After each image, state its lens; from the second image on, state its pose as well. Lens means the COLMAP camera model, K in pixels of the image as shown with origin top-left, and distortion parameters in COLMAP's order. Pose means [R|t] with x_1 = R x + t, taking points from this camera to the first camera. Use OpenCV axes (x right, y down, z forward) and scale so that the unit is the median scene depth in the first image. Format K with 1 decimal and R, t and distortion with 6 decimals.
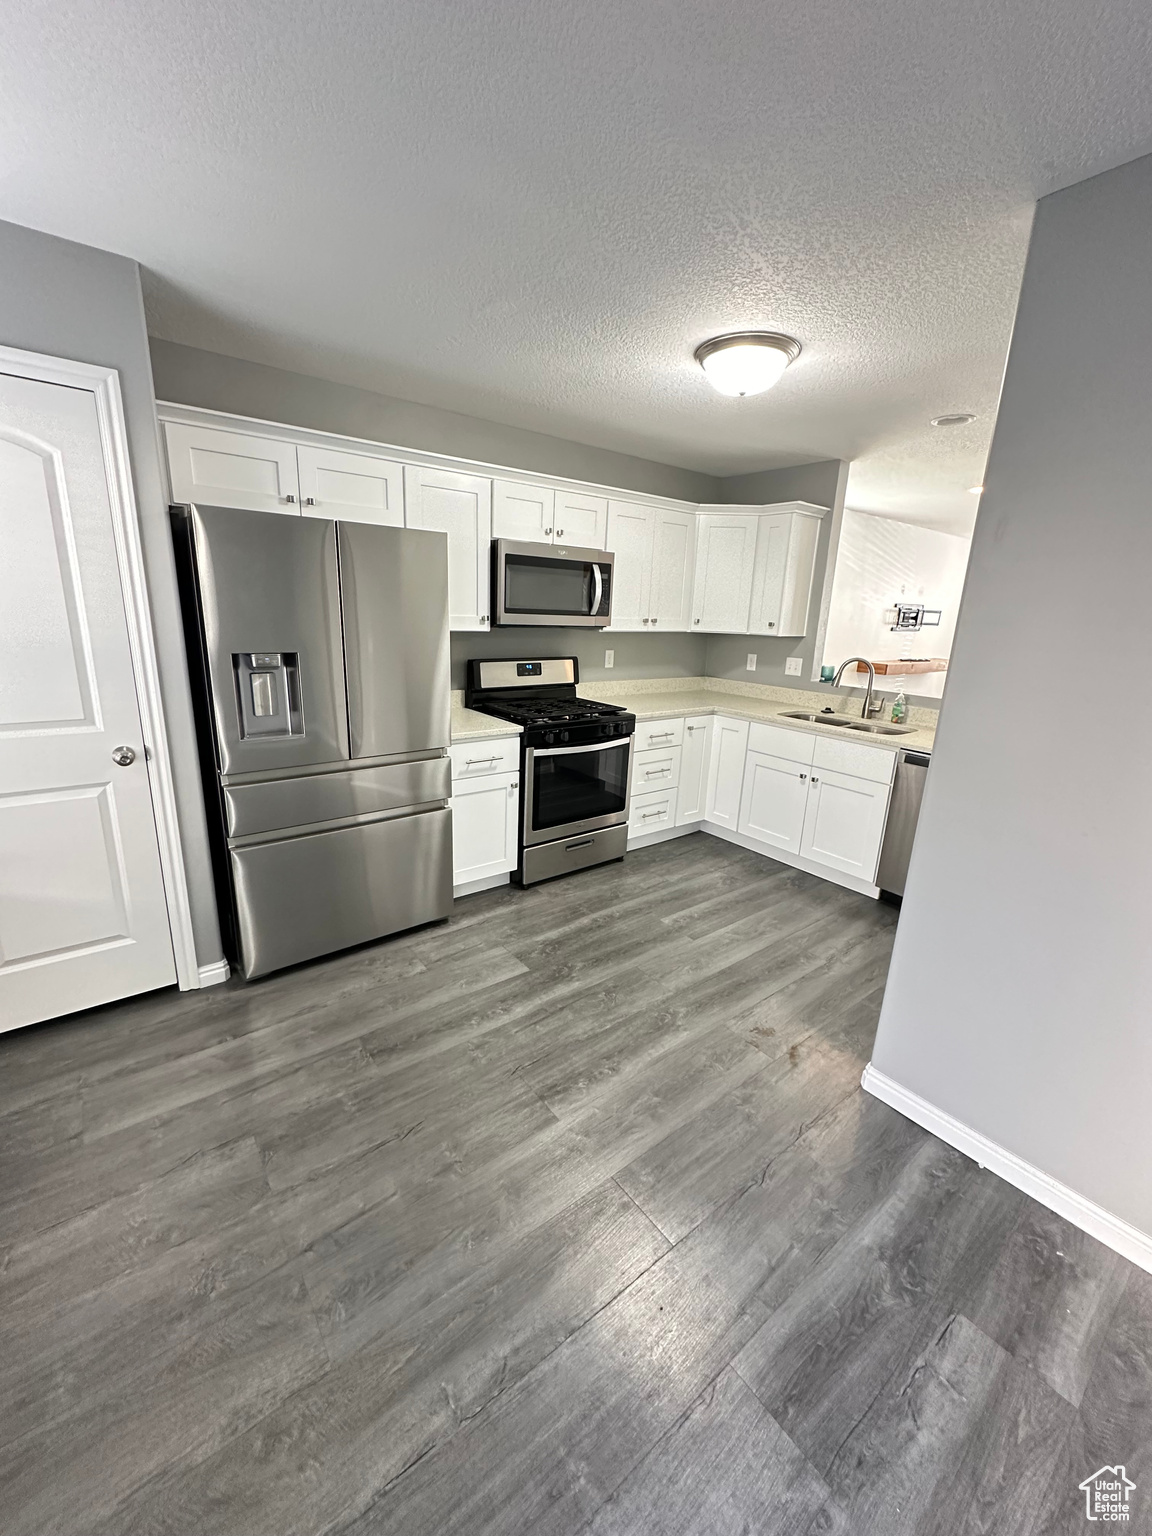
lens RADIAL K [[610.6, 0, 576.0], [0, 610.6, 768.0], [0, 0, 1]] dist [-0.002955, 0.000556]
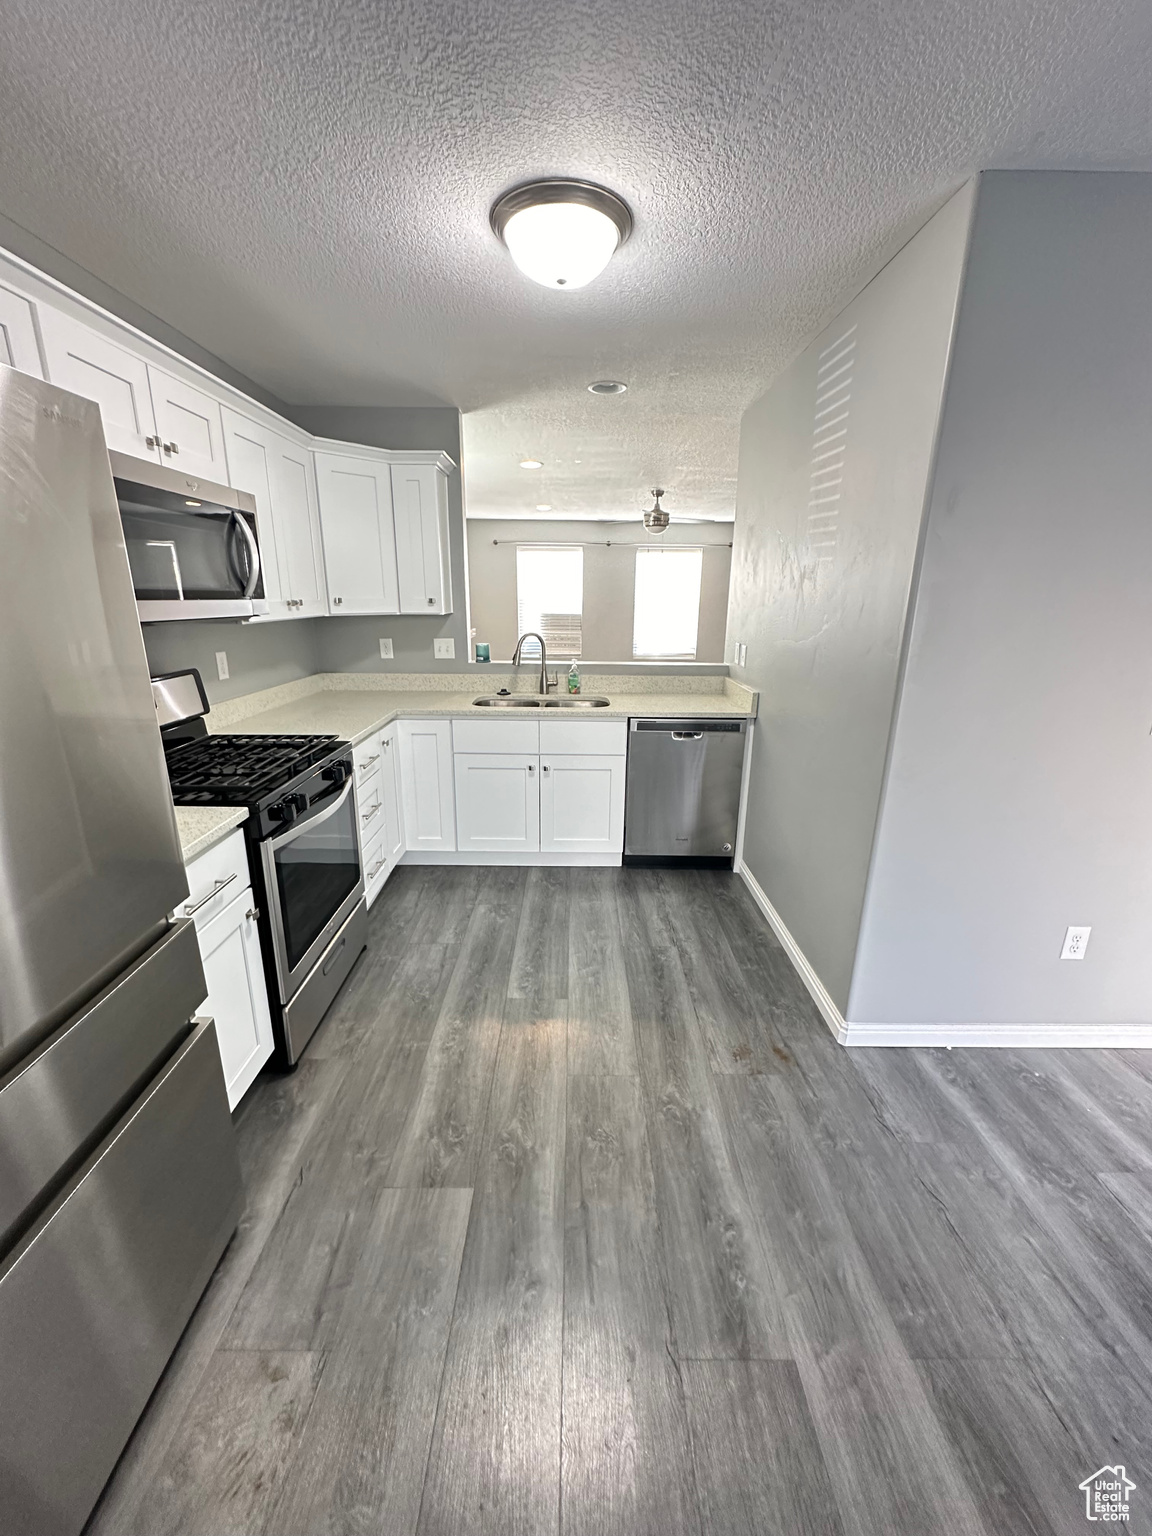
lens RADIAL K [[610.6, 0, 576.0], [0, 610.6, 768.0], [0, 0, 1]] dist [-0.002955, 0.000556]
pose [[0.611743, -0.248394, 0.751047, -0.300985], [0.216328, 0.965761, 0.143203, -0.114642], [-0.760903, 0.074869, 0.644532, 0.412269]]
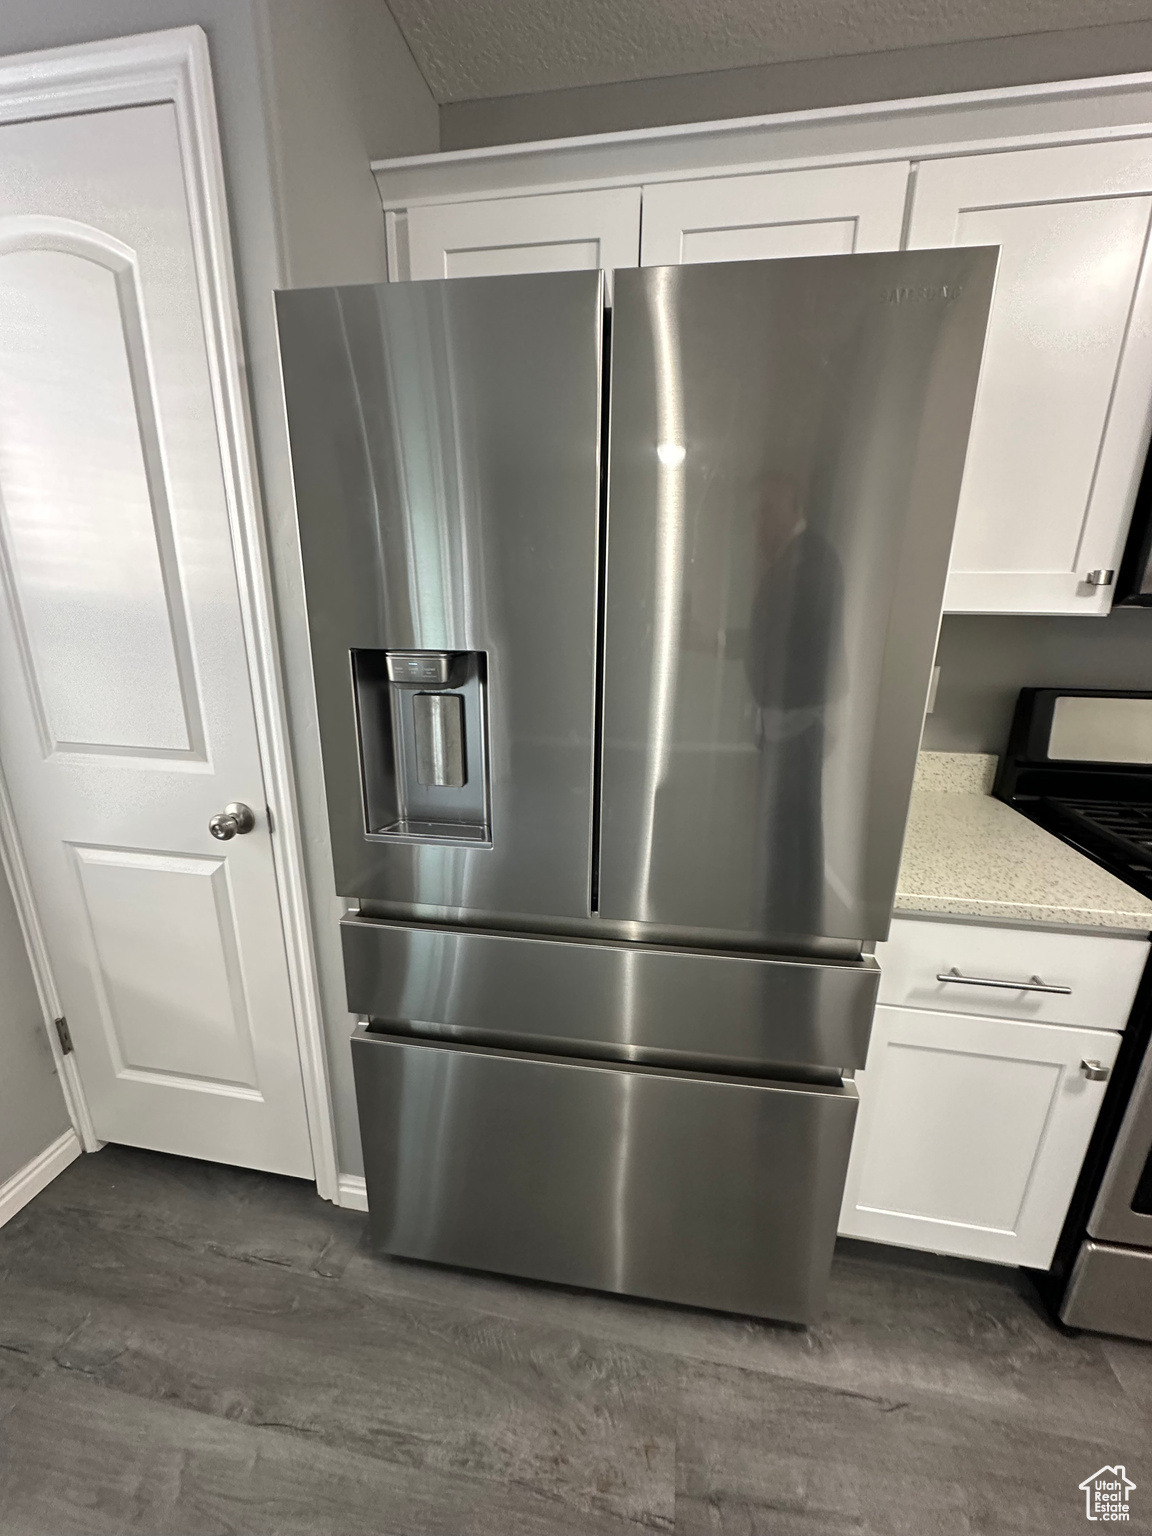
lens RADIAL K [[610.6, 0, 576.0], [0, 610.6, 768.0], [0, 0, 1]] dist [-0.002955, 0.000556]
pose [[0.672584, 0.172100, -0.719731, -0.079388], [-0.177954, 0.981656, 0.068434, -0.107956], [0.718306, 0.082052, 0.690872, 0.544370]]
